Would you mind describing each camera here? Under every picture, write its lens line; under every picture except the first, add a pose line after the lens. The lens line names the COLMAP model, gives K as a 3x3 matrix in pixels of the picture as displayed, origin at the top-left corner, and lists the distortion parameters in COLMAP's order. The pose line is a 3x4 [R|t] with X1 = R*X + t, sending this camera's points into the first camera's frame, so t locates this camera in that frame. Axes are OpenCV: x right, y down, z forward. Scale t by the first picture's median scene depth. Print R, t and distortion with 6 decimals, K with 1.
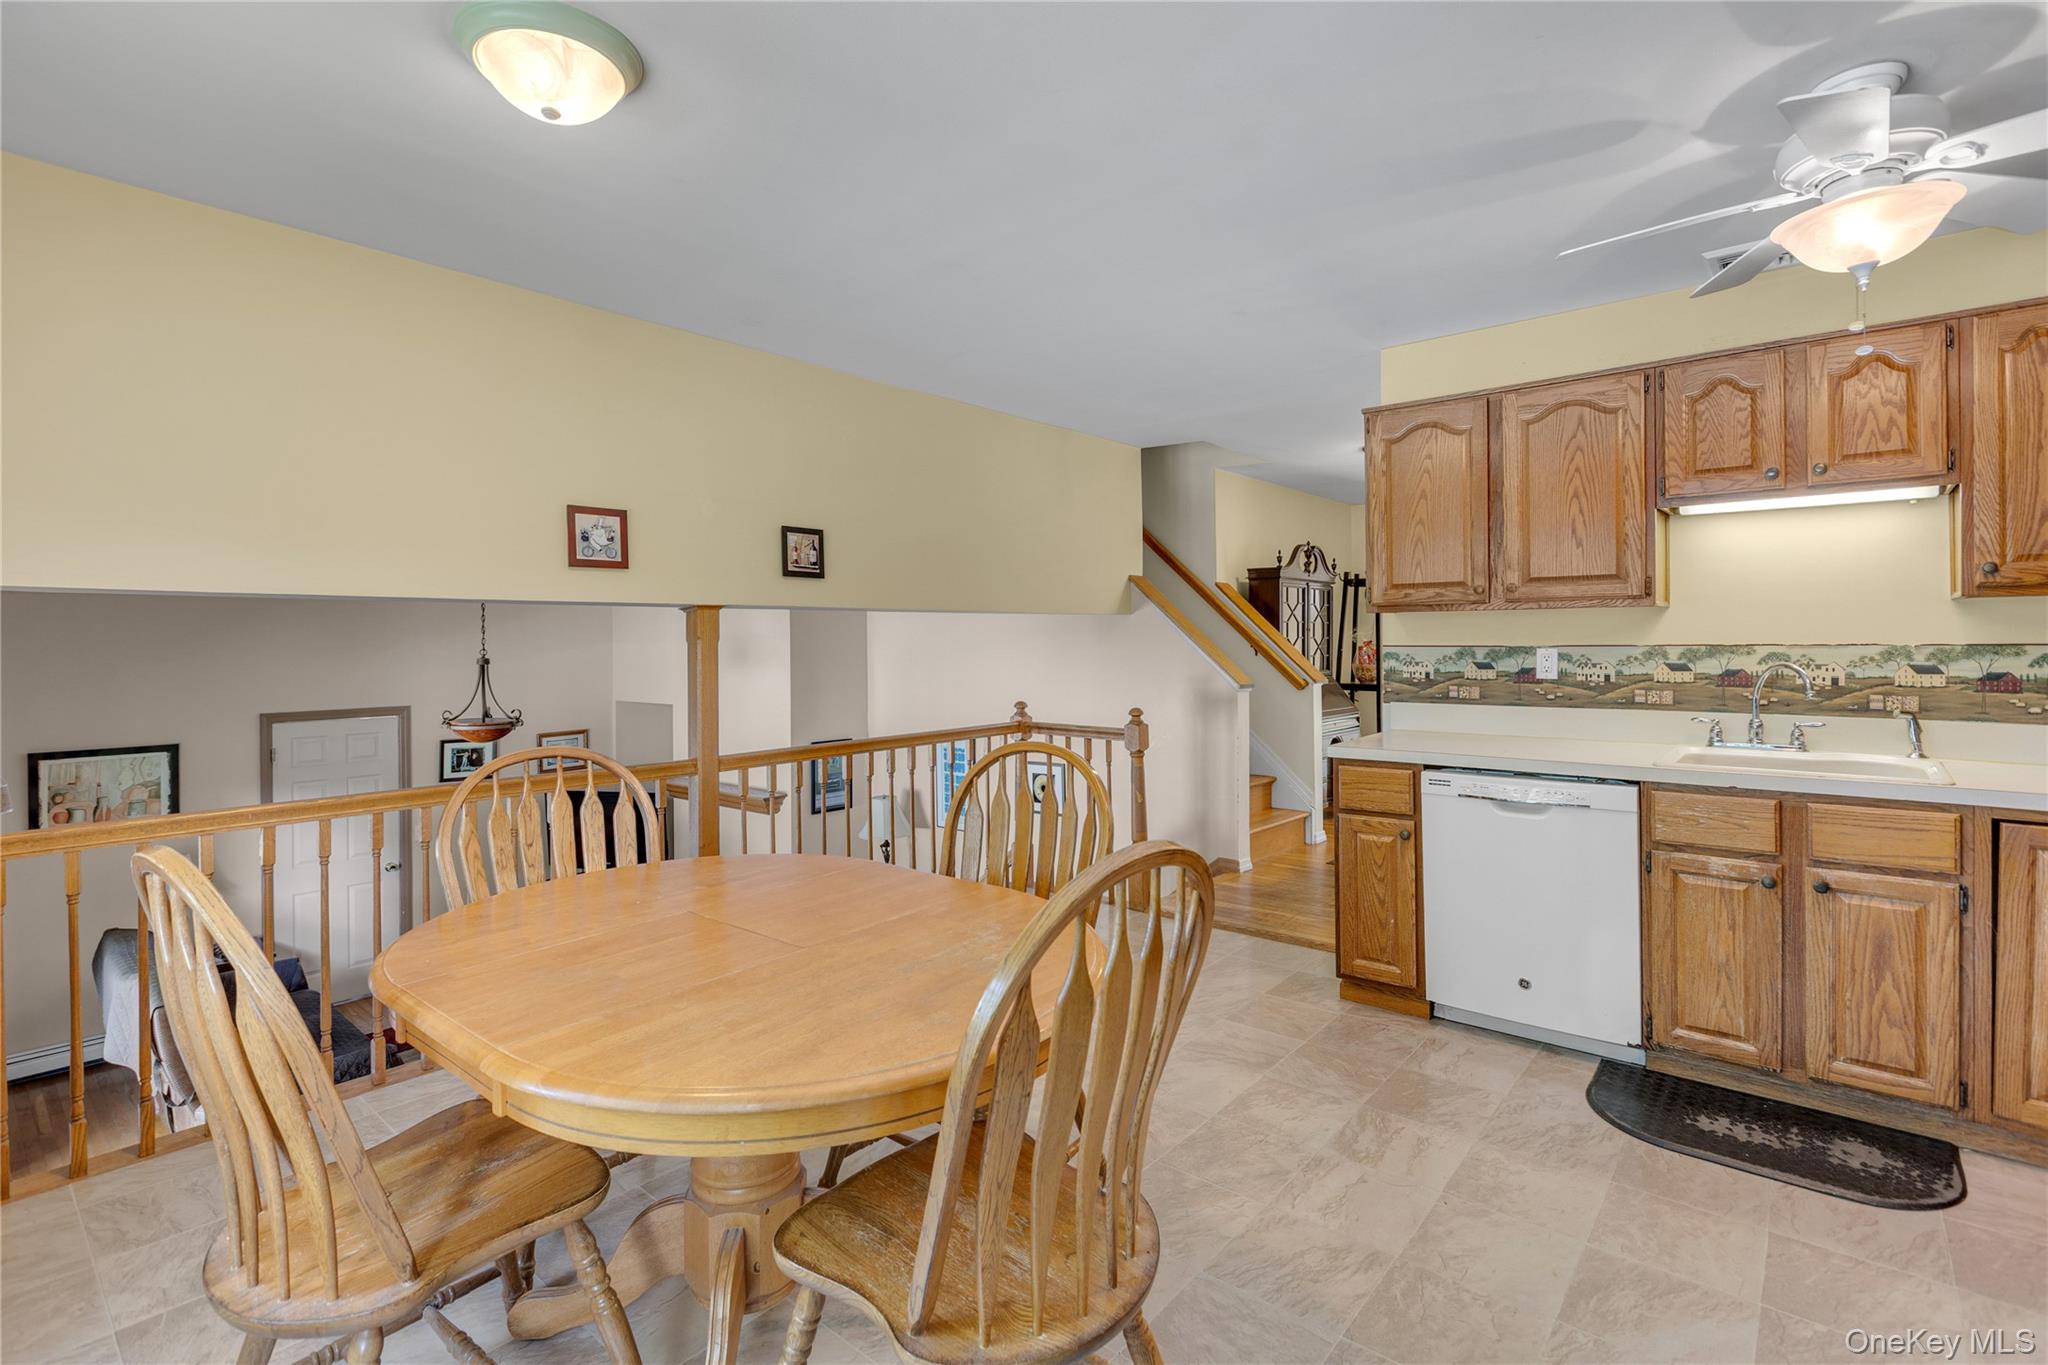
lens RADIAL K [[947.7, 0, 1019.9], [0, 947.7, 641.0], [0, 0, 1]] dist [0.000557, -0.000118]
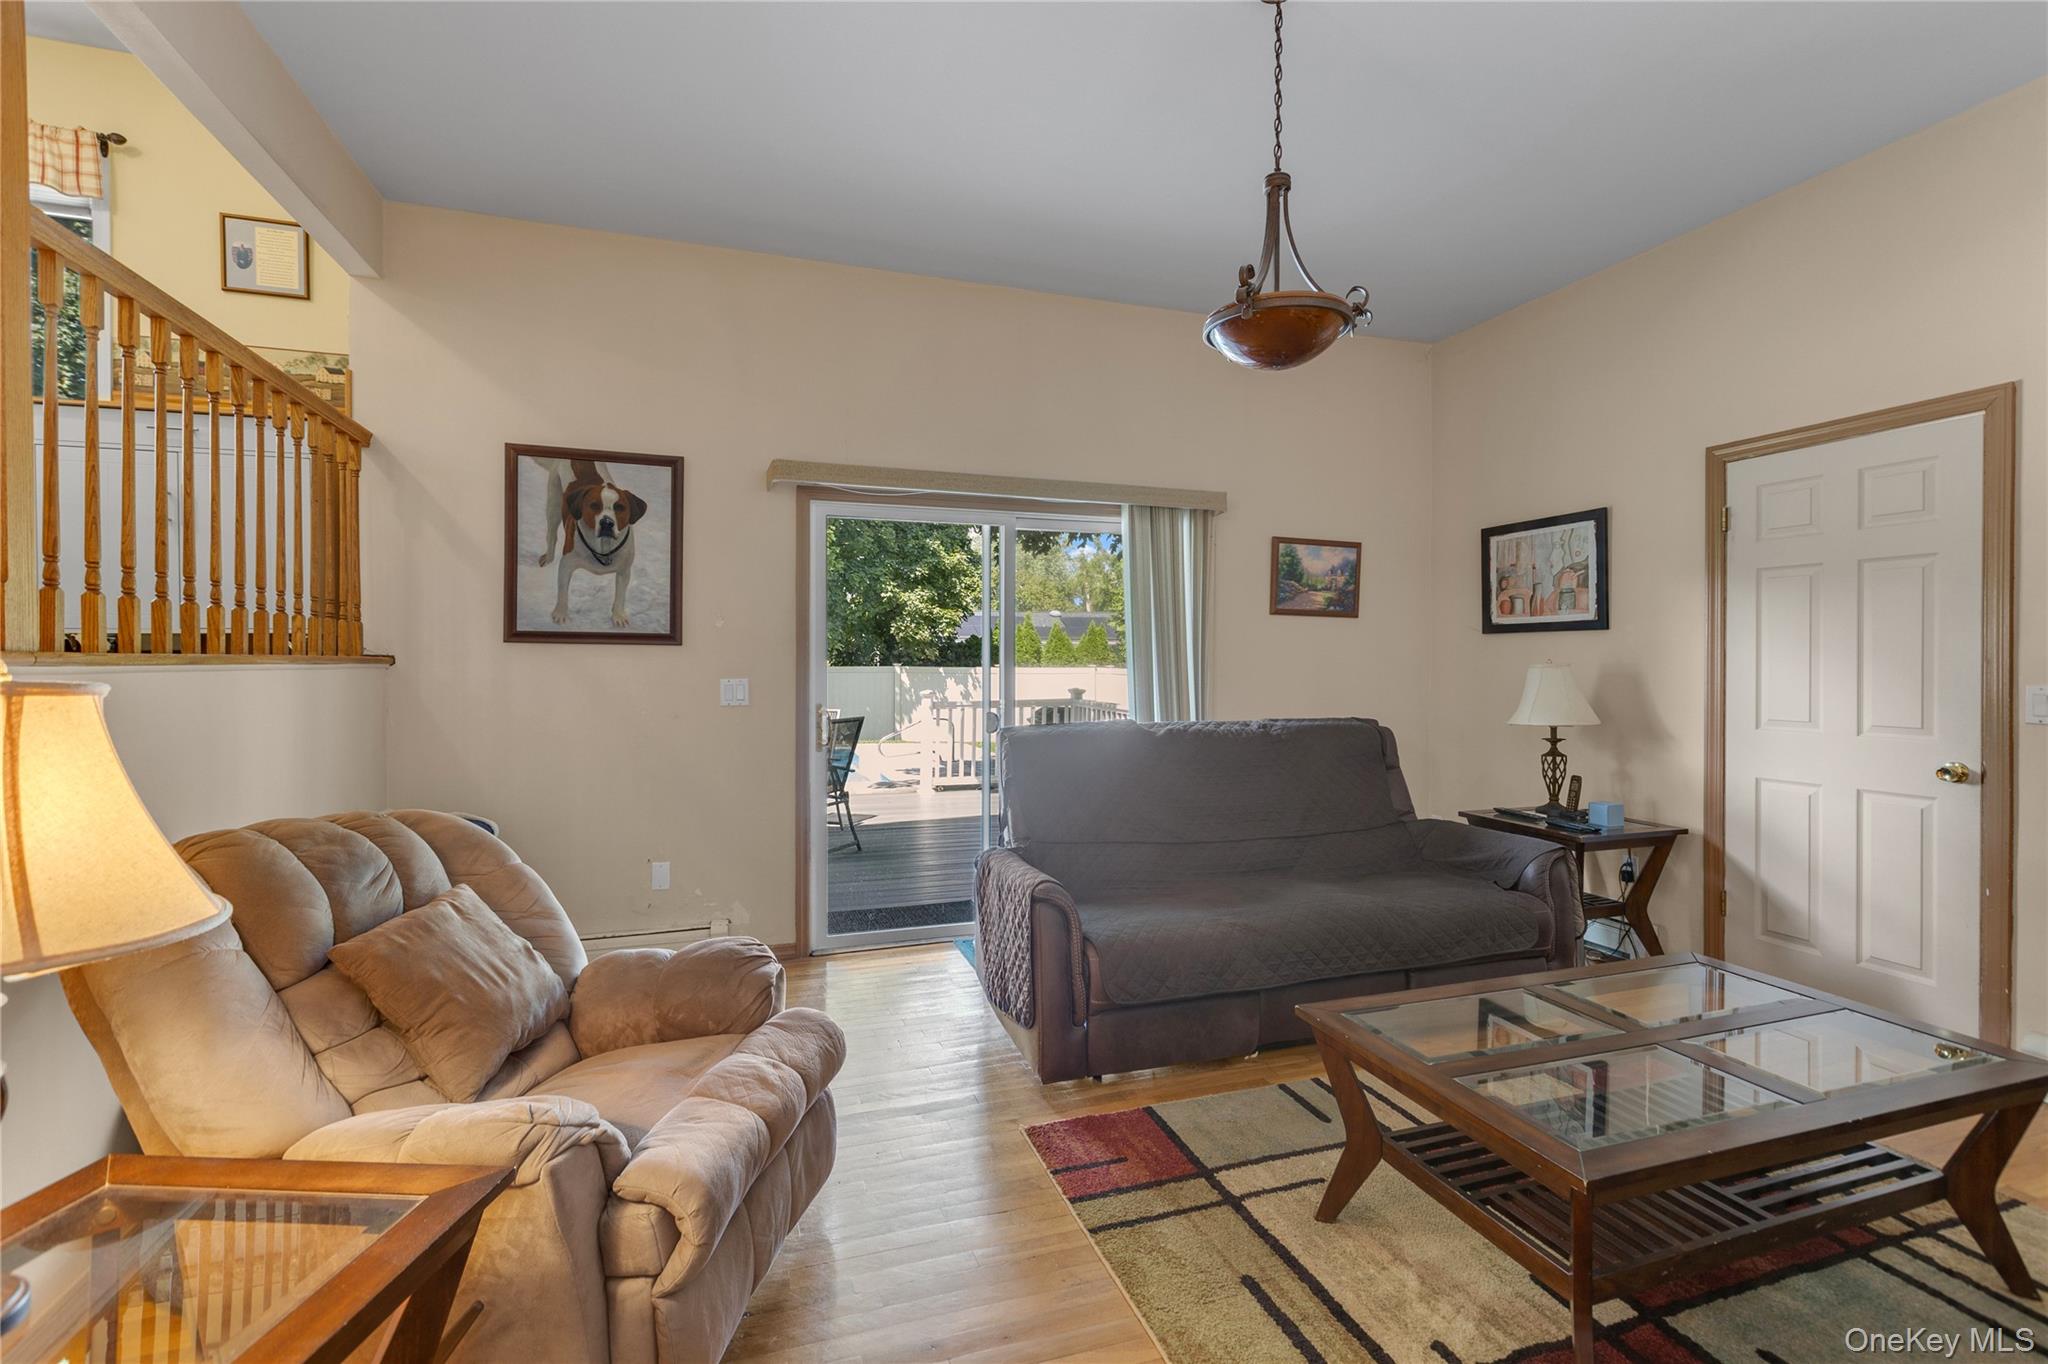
lens RADIAL K [[930.7, 0, 1032.7], [0, 930.7, 666.2], [0, 0, 1]] dist [0.000646, -0.000183]
pose [[-0.503341, 0.010634, -0.864022, -0.110531], [0.003427, 0.999941, 0.010311, 0.214435], [0.864081, 0.002228, -0.503348, 0.990263]]
